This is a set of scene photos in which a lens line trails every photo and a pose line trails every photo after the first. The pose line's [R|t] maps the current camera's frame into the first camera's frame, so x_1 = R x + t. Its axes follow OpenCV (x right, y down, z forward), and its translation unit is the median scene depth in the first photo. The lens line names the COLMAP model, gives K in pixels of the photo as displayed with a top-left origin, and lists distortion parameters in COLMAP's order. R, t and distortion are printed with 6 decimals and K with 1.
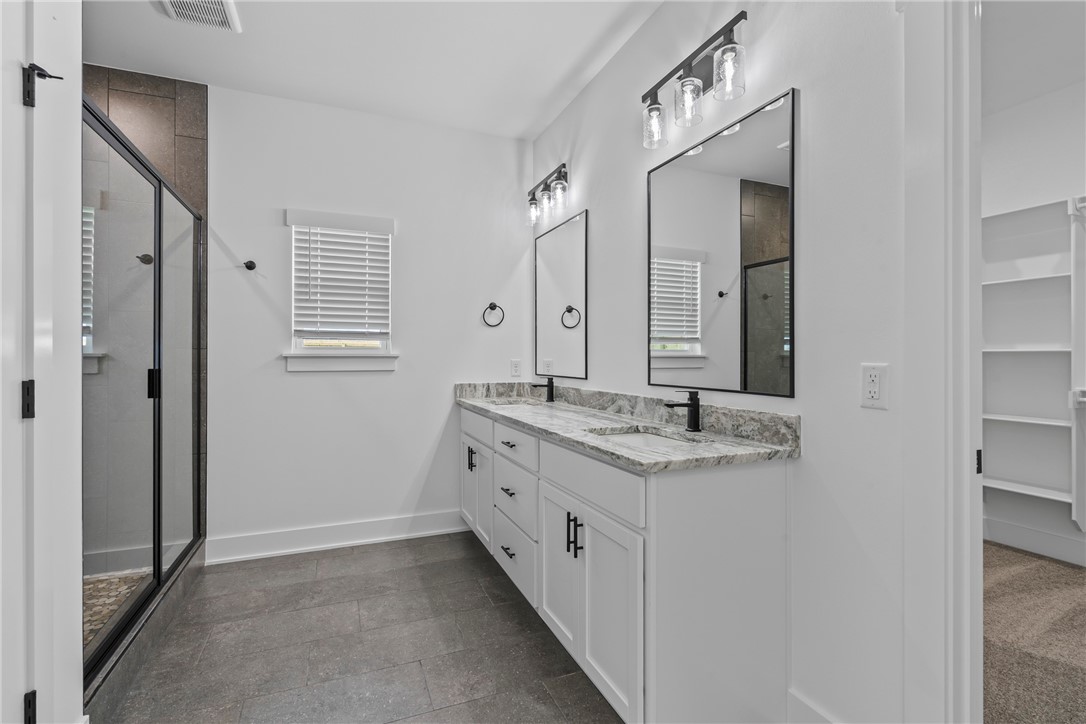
lens RADIAL K [[494.4, 0, 540.4], [0, 494.4, 357.2], [0, 0, 1]] dist [-0.002262, 0.000184]
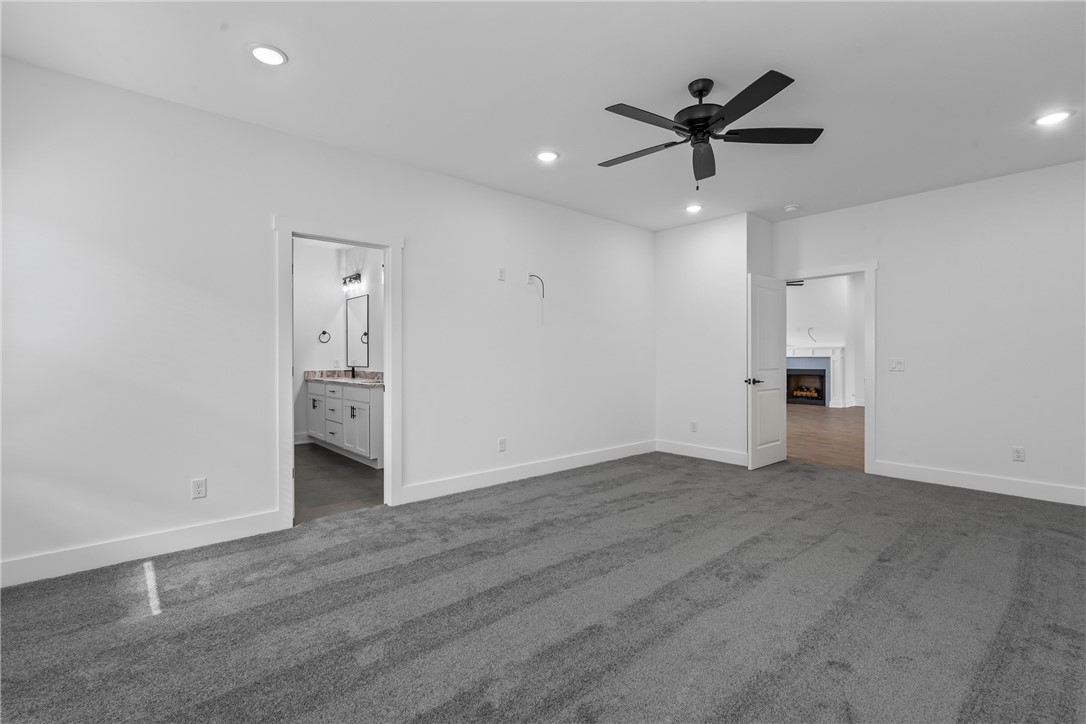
lens RADIAL K [[494.4, 0, 540.4], [0, 494.4, 357.2], [0, 0, 1]] dist [-0.002262, 0.000184]
pose [[0.947909, -0.003991, 0.318515, 0.105706], [0.003586, 0.999992, 0.001856, -0.003283], [-0.318520, -0.000617, 0.947916, -1.296331]]
